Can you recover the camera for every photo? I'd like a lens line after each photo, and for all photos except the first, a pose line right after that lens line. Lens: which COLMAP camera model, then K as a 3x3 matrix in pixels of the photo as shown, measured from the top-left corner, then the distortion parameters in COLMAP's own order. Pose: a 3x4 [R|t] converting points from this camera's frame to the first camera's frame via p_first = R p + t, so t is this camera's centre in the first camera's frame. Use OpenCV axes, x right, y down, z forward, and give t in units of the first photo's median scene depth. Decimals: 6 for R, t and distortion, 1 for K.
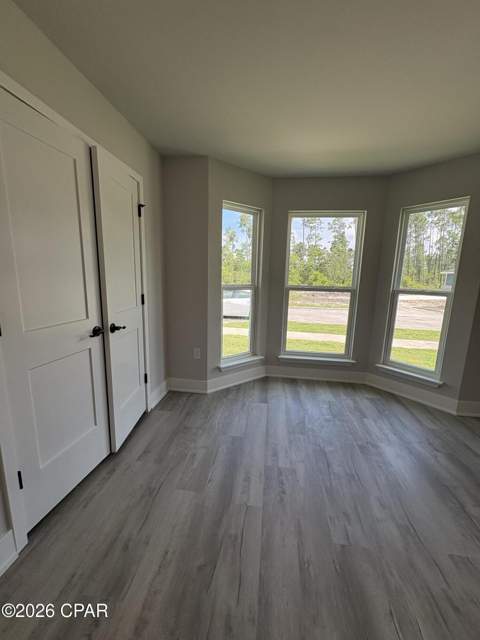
lens RADIAL K [[255.8, 0, 239.3], [0, 255.8, 319.1], [0, 0, 1]] dist [0.000467, 0.000052]
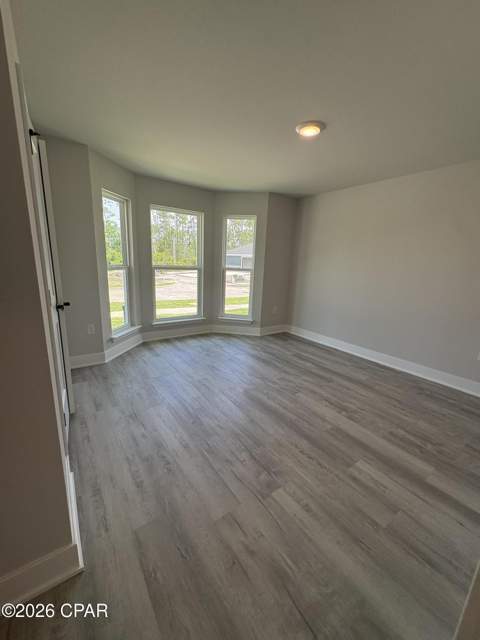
lens RADIAL K [[255.8, 0, 239.3], [0, 255.8, 319.1], [0, 0, 1]] dist [0.000467, 0.000052]
pose [[0.729515, -0.145952, 0.668211, -0.418207], [0.093558, 0.989078, 0.113896, 0.026430], [-0.677536, -0.020573, 0.735202, -0.222230]]
